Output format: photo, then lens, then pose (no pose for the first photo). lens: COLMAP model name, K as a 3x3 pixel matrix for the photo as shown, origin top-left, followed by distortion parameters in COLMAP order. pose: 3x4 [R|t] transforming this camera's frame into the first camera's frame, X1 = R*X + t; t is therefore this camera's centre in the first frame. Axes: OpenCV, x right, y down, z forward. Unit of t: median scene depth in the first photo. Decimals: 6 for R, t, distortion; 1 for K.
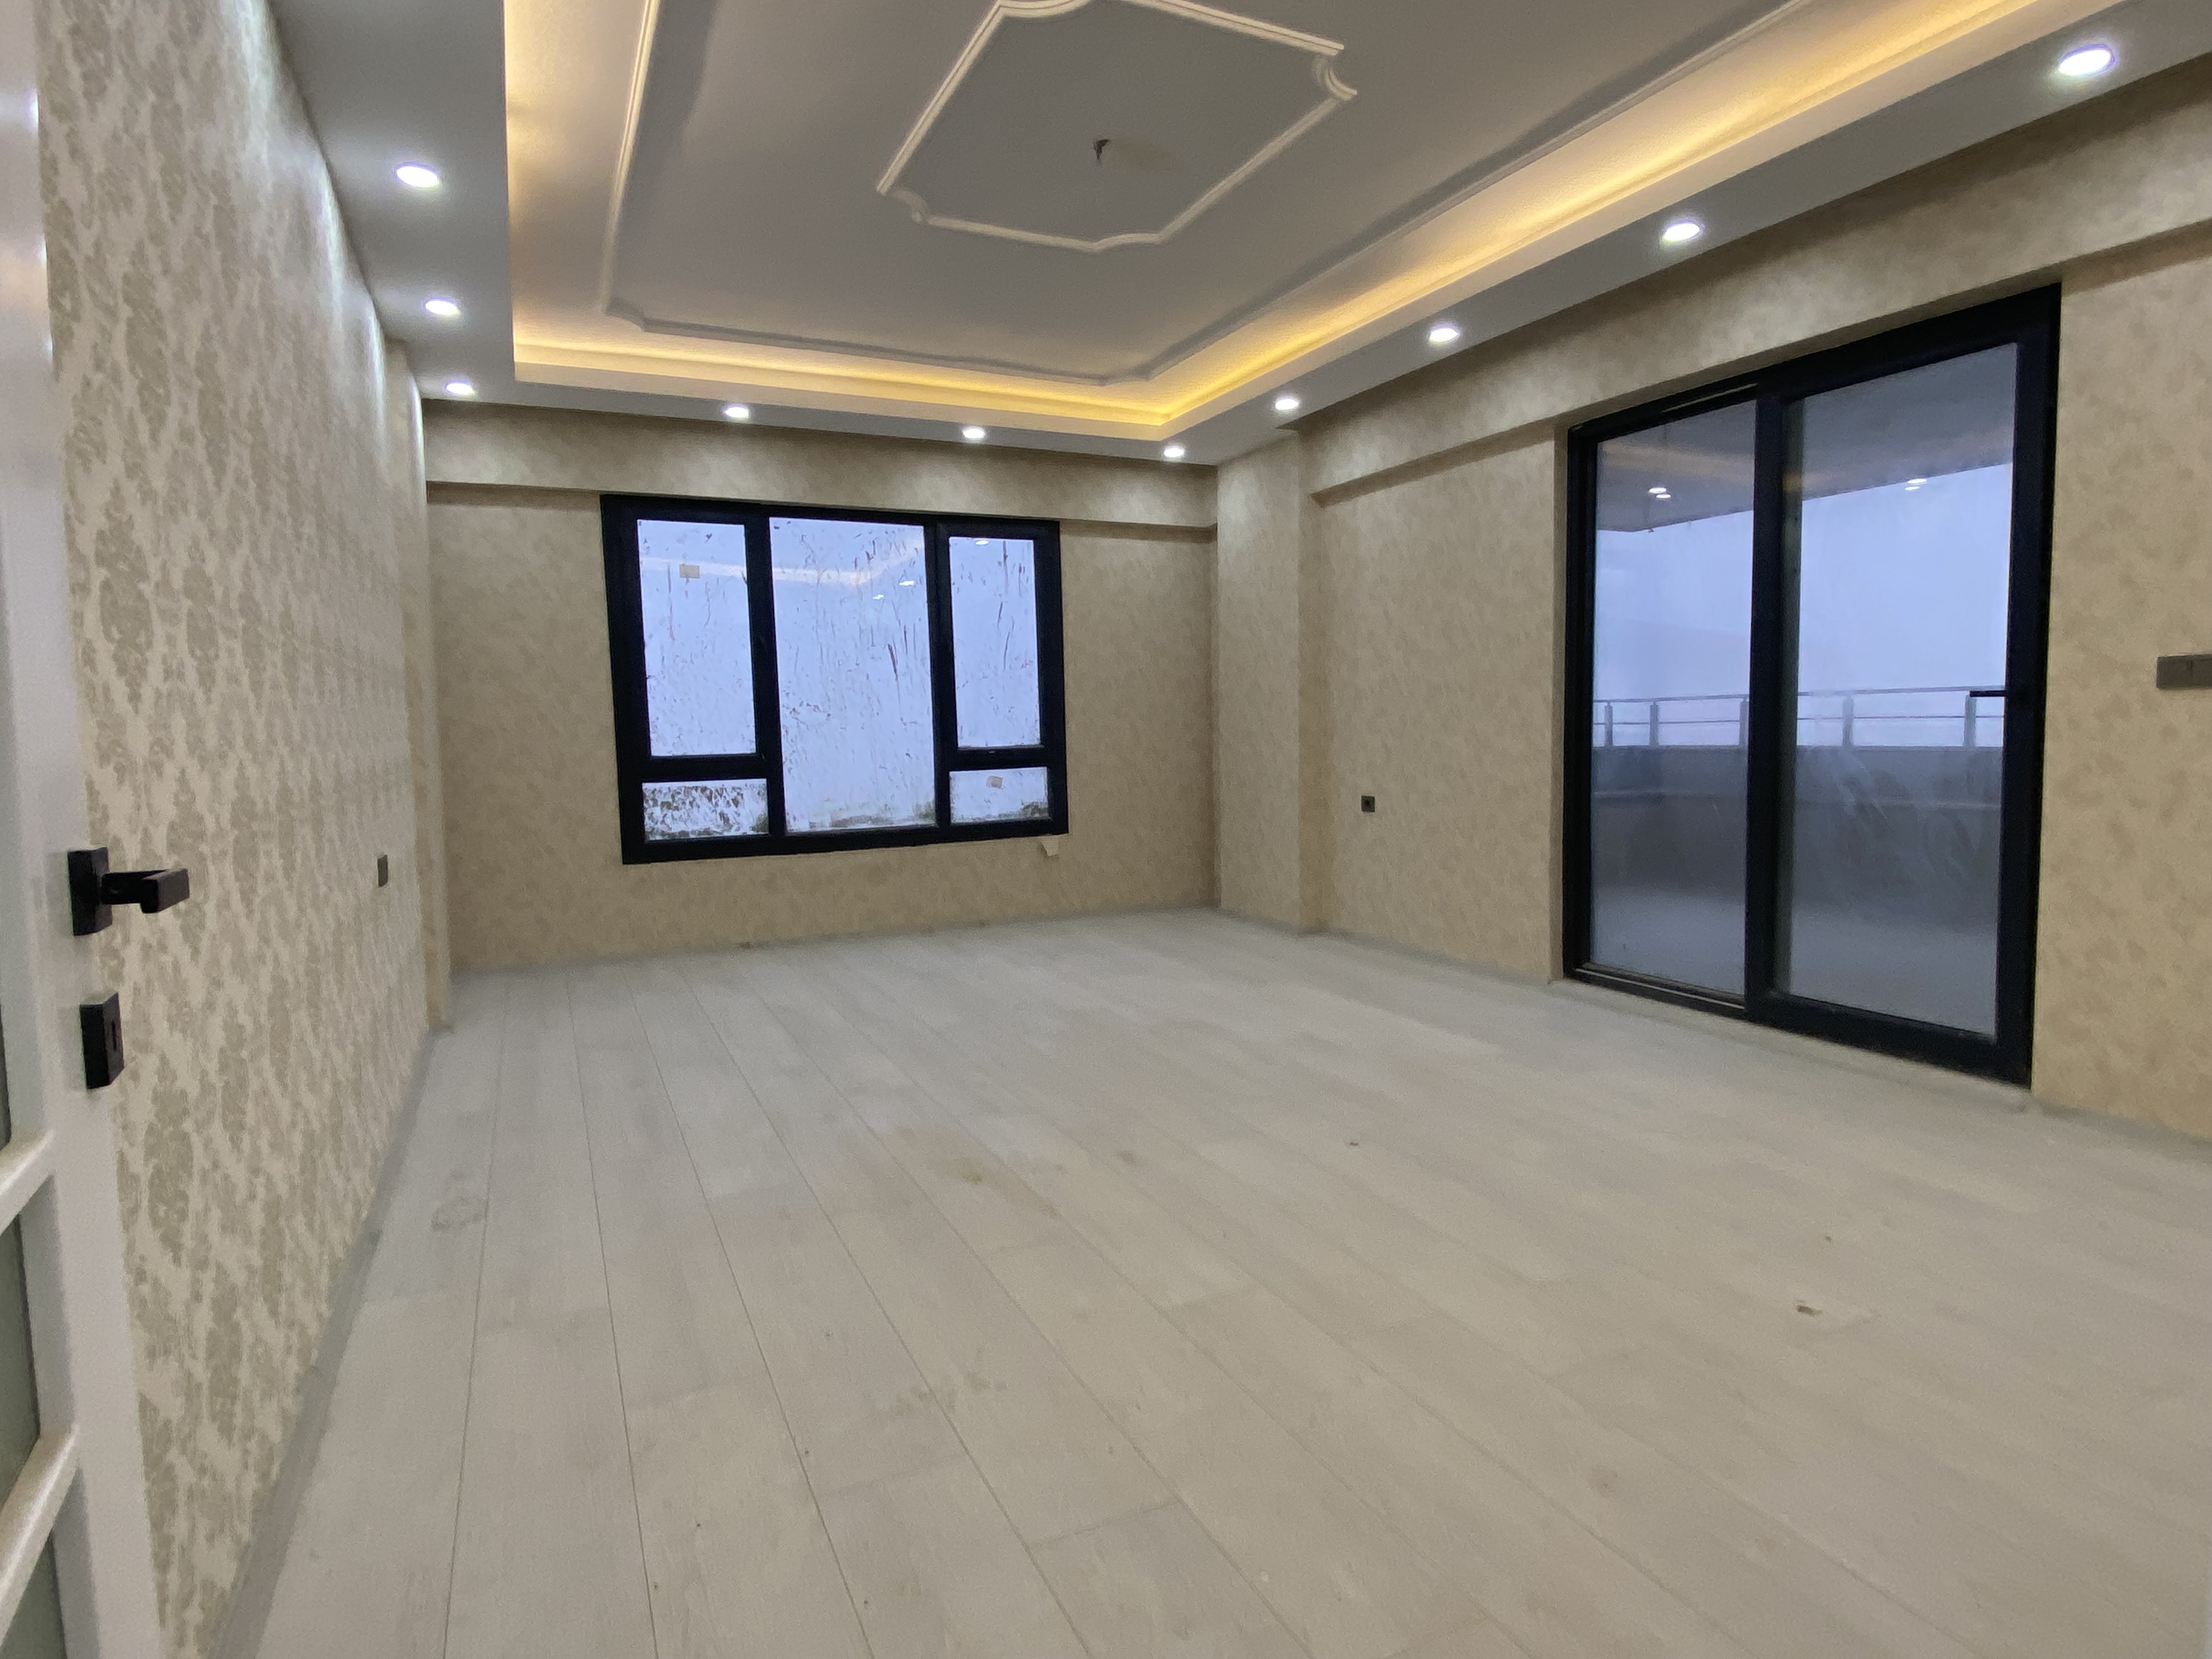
lens RADIAL K [[1200.2, 0, 1106.4], [0, 1200.2, 821.4], [0, 0, 1]] dist [0.075914, -0.086606]
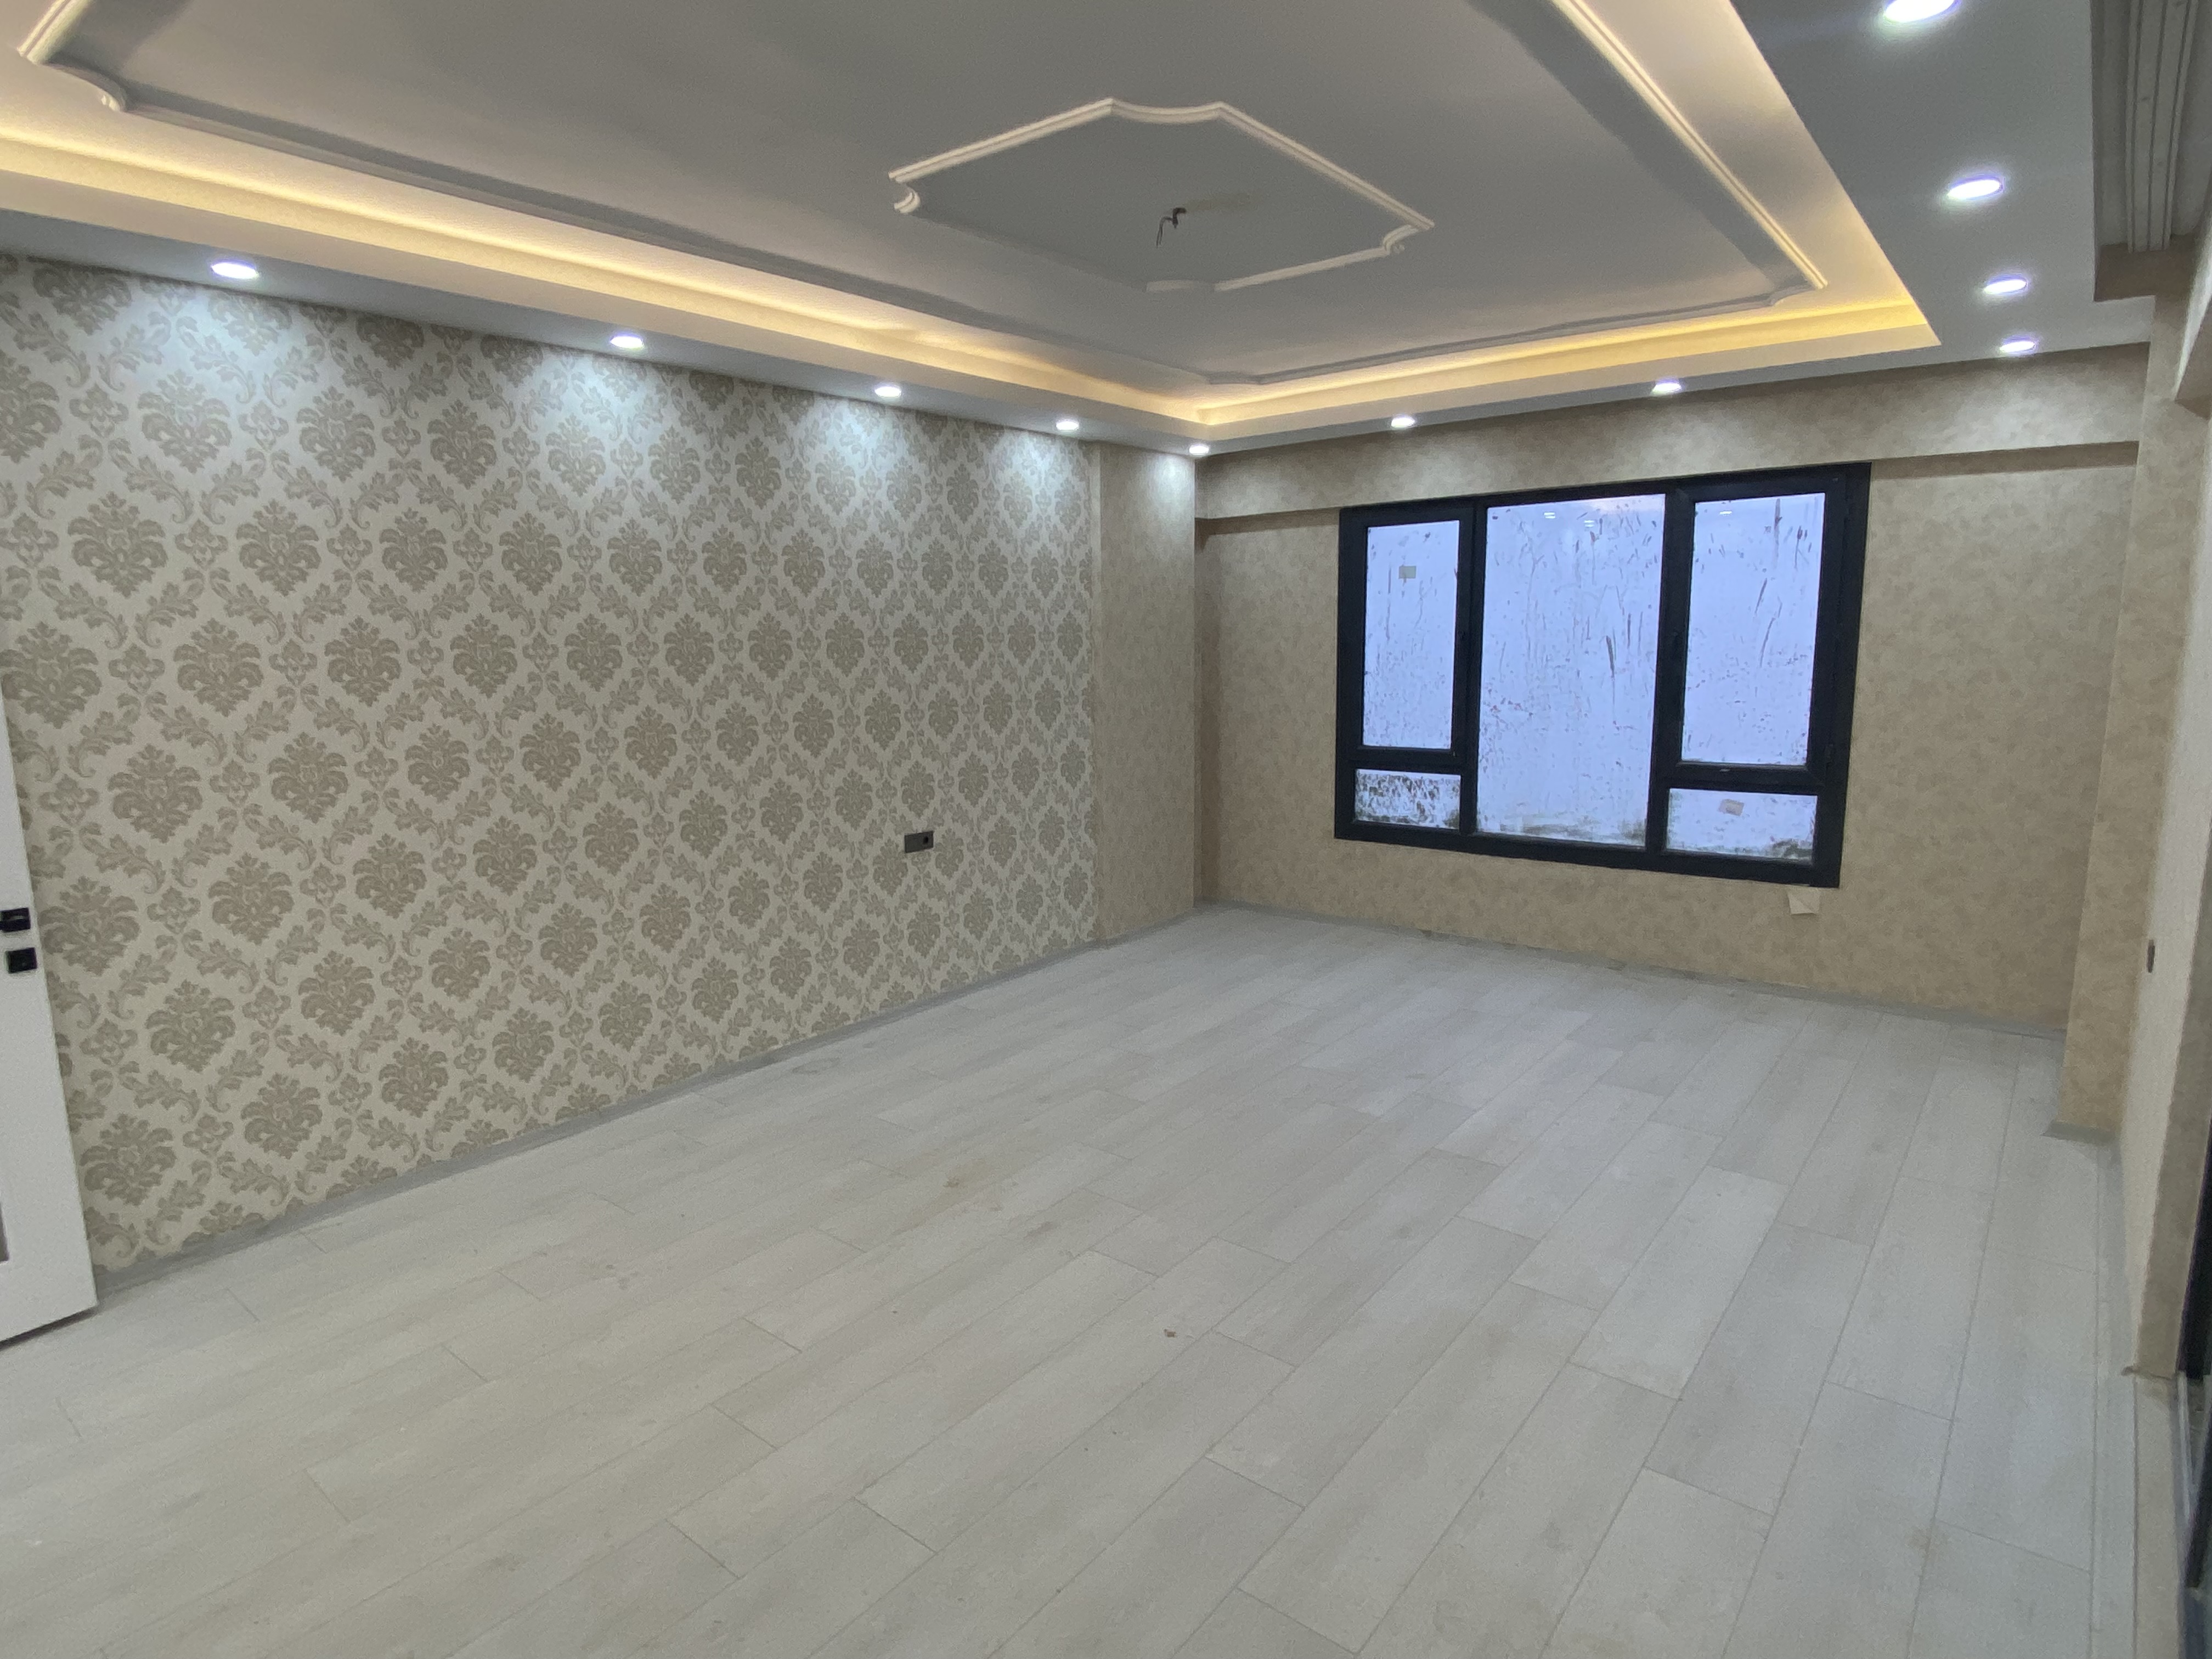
lens RADIAL K [[1200.2, 0, 1106.4], [0, 1200.2, 821.4], [0, 0, 1]] dist [0.075914, -0.086606]
pose [[0.444177, 0.158876, -0.881740, 0.482492], [-0.064643, 0.987270, 0.145327, -0.125989], [0.893604, -0.007553, 0.448793, 0.293092]]
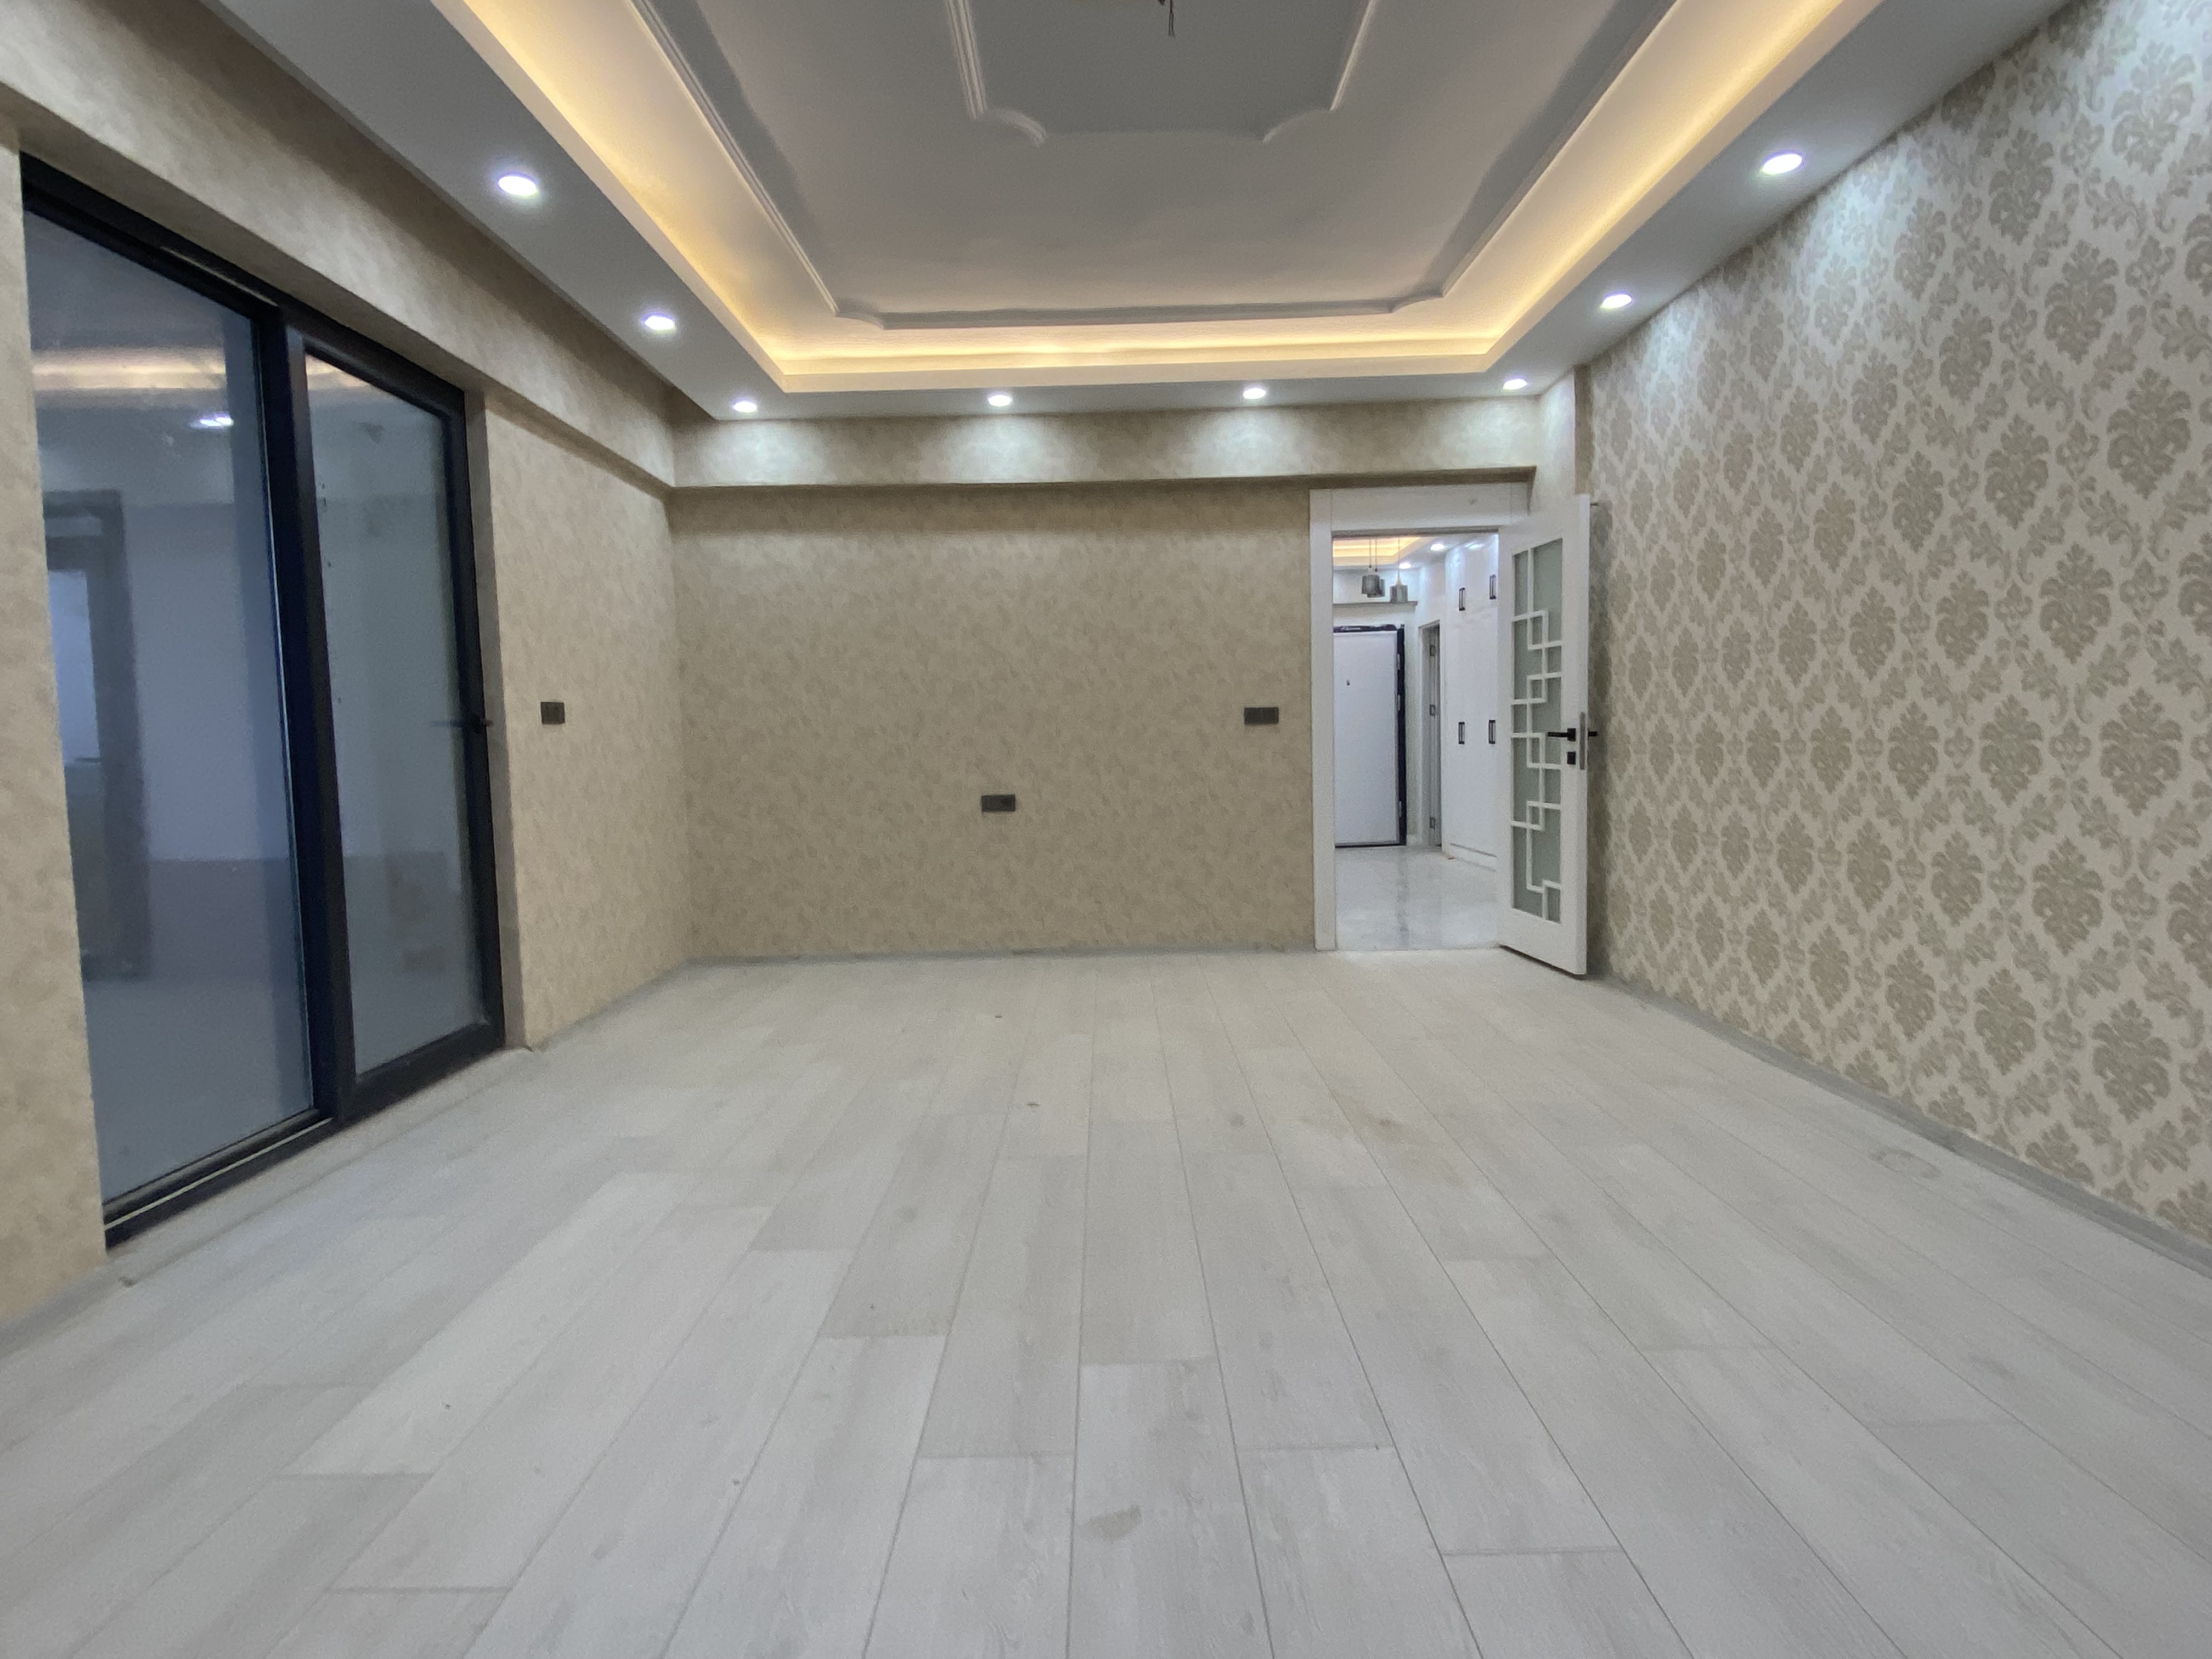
lens RADIAL K [[1200.2, 0, 1106.4], [0, 1200.2, 821.4], [0, 0, 1]] dist [0.075914, -0.086606]
pose [[-0.905416, 0.012189, 0.424351, -0.171006], [0.074105, 0.988778, 0.129714, -0.066130], [-0.418008, 0.148892, -0.896159, 1.007719]]
